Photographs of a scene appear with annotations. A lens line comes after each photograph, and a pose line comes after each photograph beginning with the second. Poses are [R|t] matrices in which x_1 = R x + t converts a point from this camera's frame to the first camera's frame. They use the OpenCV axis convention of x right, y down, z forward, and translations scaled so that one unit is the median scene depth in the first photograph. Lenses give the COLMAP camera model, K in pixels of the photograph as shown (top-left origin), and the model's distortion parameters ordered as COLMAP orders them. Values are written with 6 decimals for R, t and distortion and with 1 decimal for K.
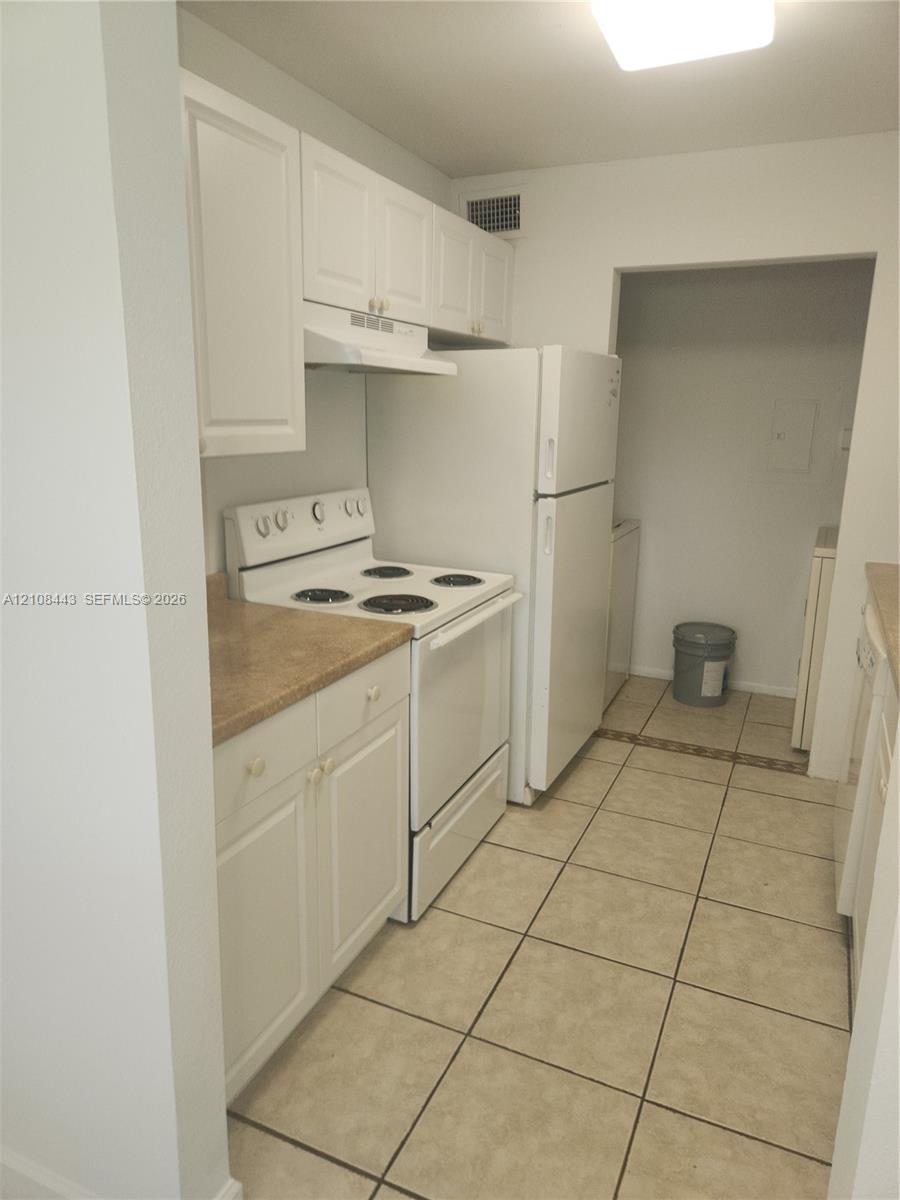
lens RADIAL K [[805.8, 0, 452.3], [0, 805.8, 598.0], [0, 0, 1]] dist [0.045897, -0.009438]
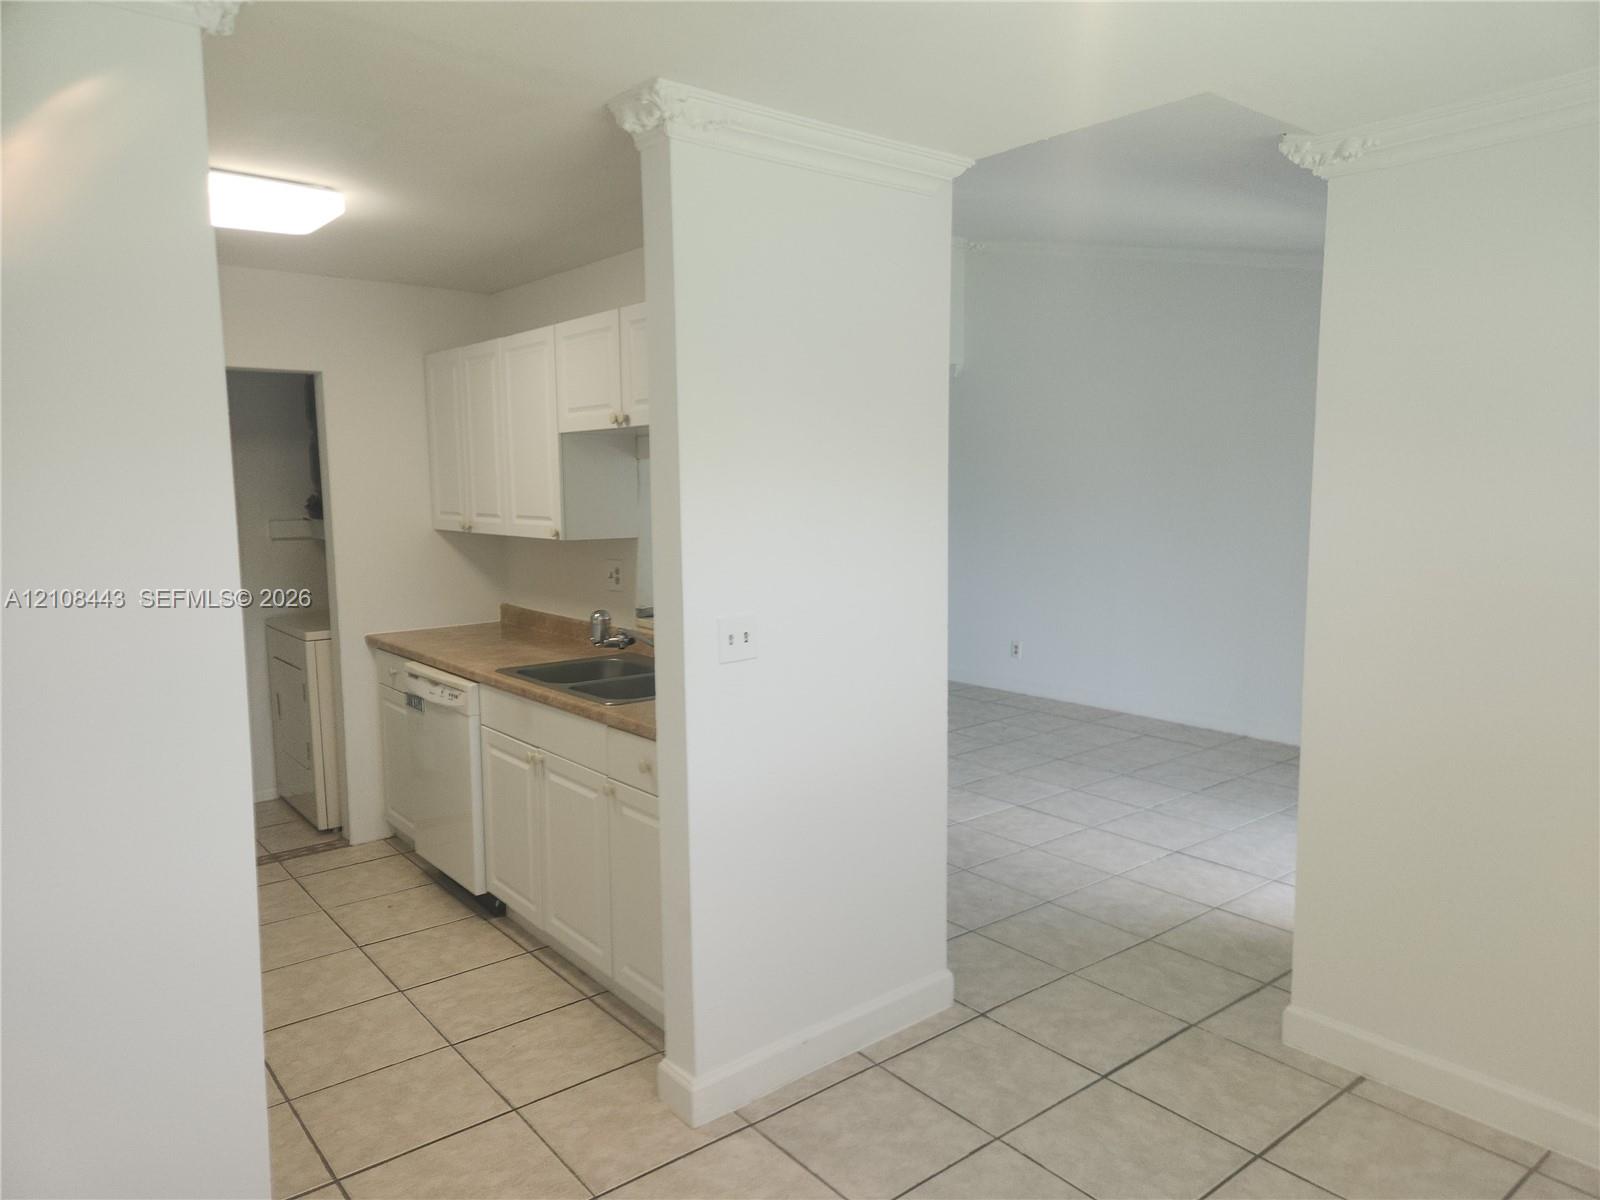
lens RADIAL K [[1074.3, 0, 800.7], [0, 1074.3, 608.2], [0, 0, 1]] dist [0.045897, -0.009438]
pose [[0.451027, -0.127673, 0.883331, -0.574344], [0.228970, 0.973144, 0.023743, 0.027671], [-0.862640, 0.191547, 0.468148, -0.230053]]
